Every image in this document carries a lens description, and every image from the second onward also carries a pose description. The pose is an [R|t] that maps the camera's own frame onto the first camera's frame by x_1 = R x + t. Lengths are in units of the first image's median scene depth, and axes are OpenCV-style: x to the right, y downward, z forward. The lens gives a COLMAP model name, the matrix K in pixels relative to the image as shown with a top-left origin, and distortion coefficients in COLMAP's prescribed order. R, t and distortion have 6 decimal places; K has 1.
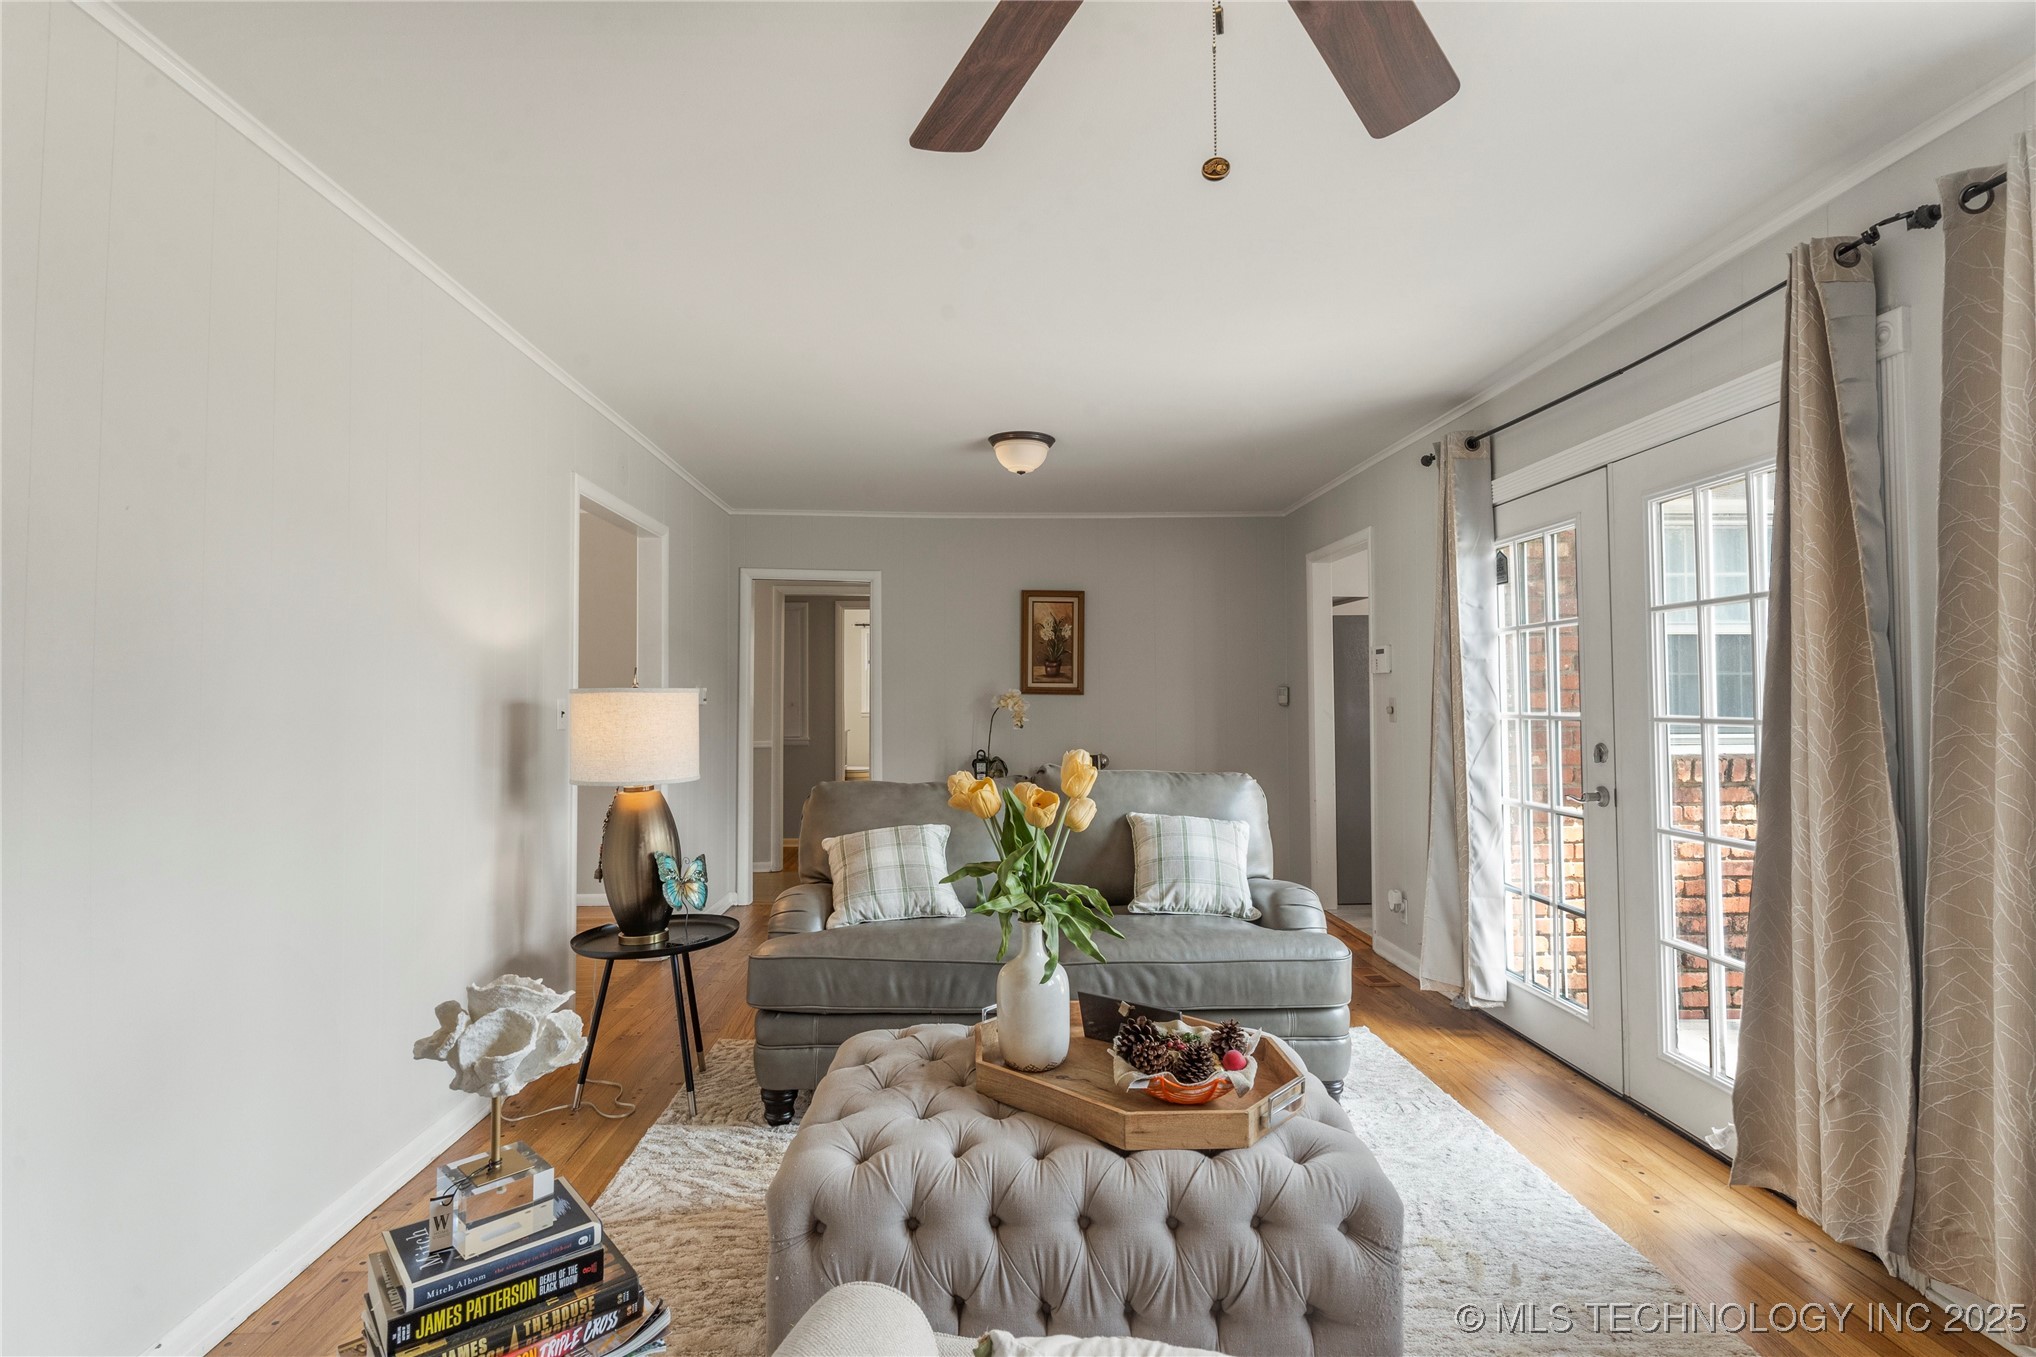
lens RADIAL K [[977.0, 0, 1018.0], [0, 977.0, 678.5], [0, 0, 1]] dist [0.000280, -0.000314]
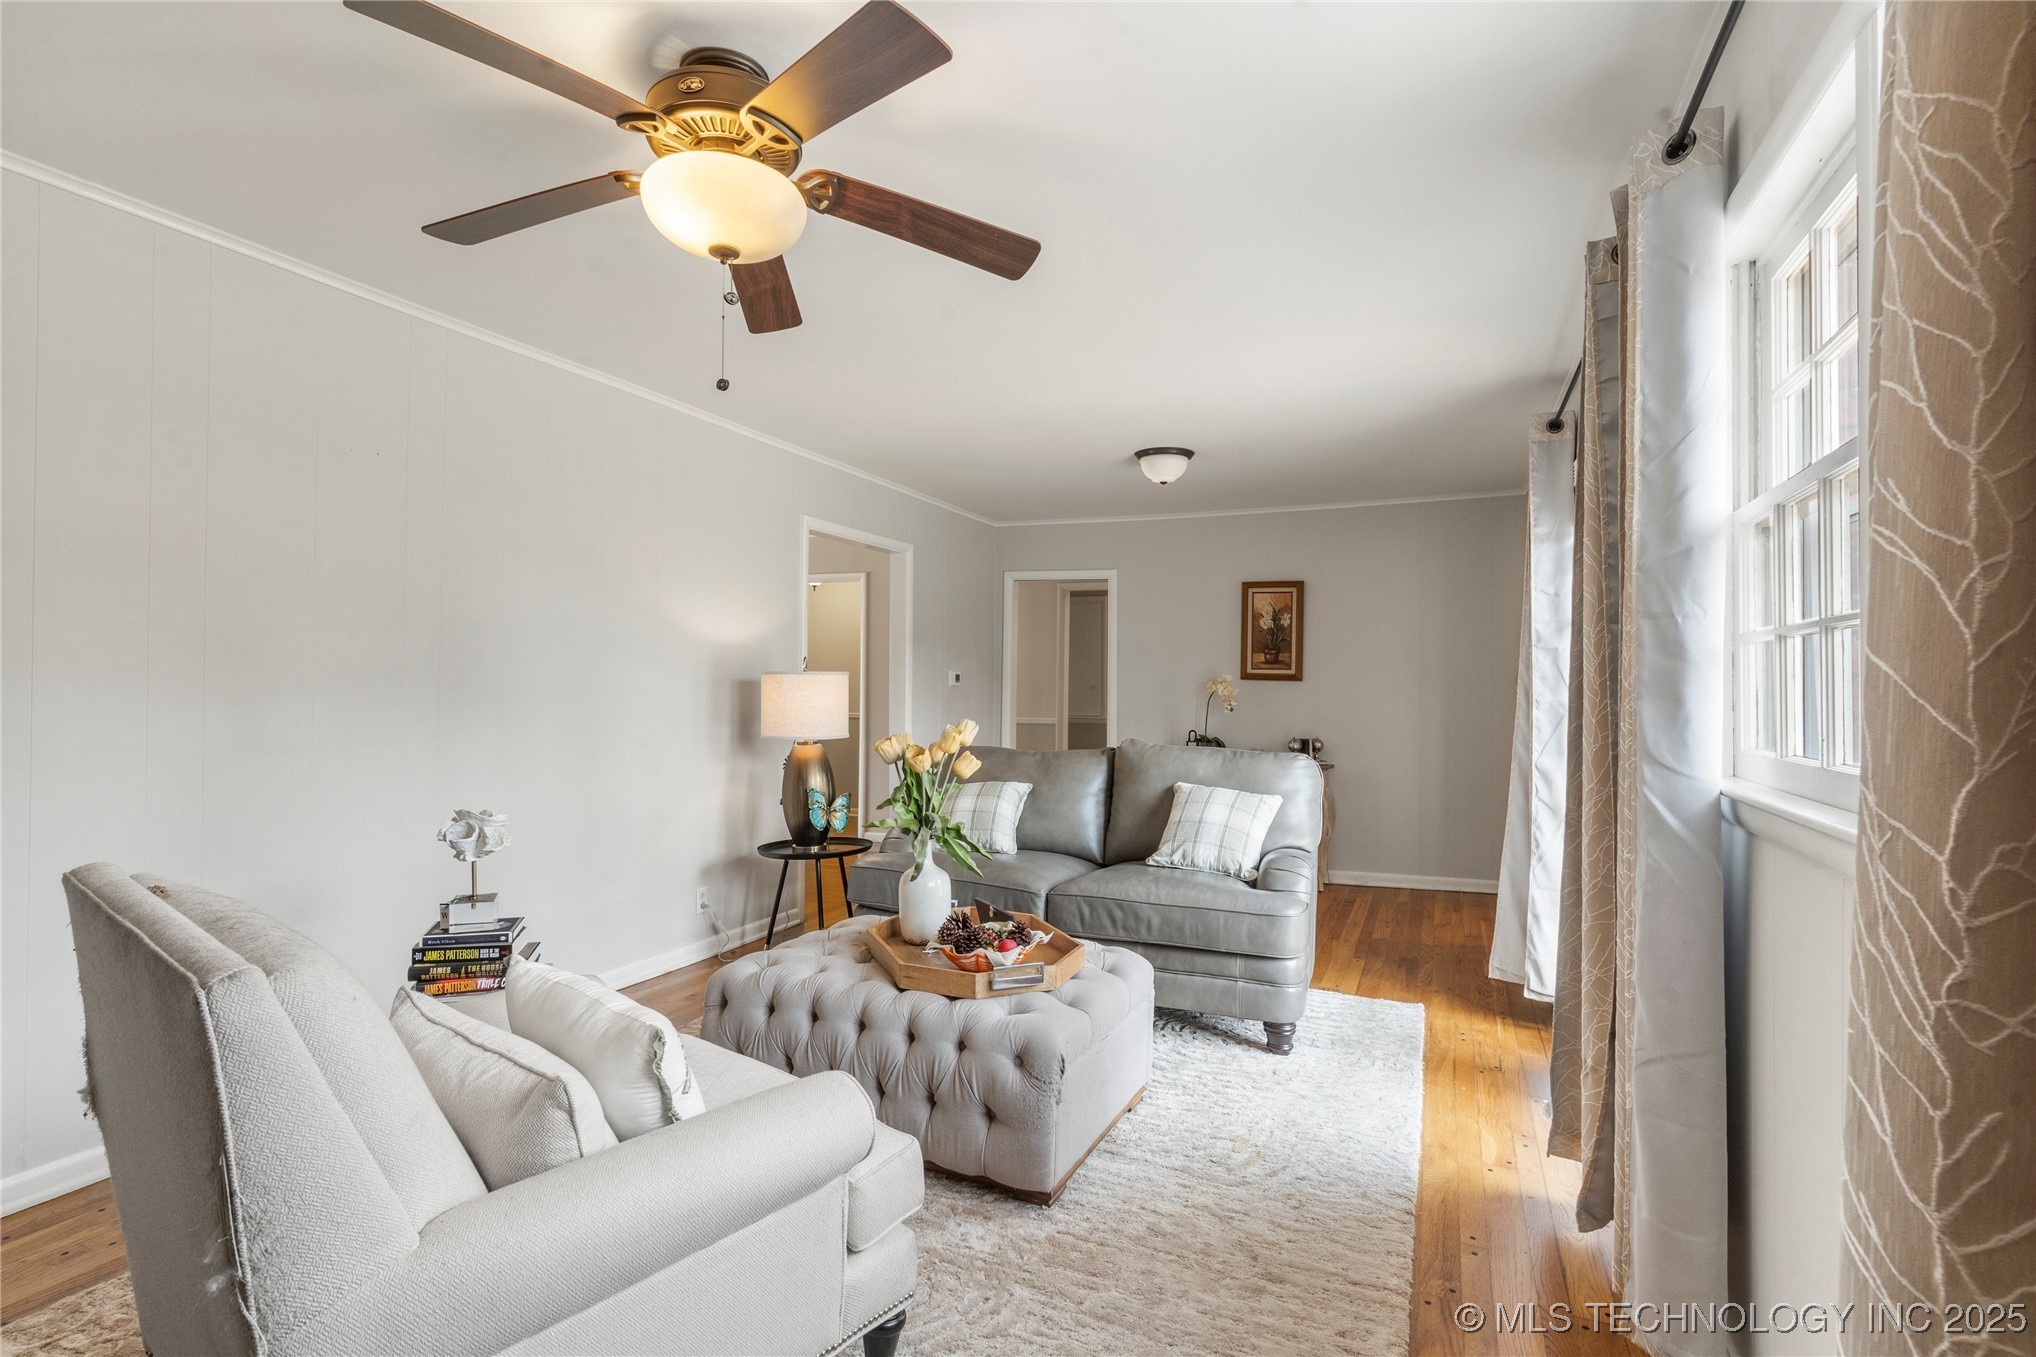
lens RADIAL K [[977.0, 0, 1018.0], [0, 977.0, 678.5], [0, 0, 1]] dist [0.000280, -0.000314]
pose [[0.902397, 0.010478, -0.430777, 0.481702], [-0.003769, 0.999858, 0.016424, -0.003911], [0.430888, -0.013197, 0.902309, -0.130907]]
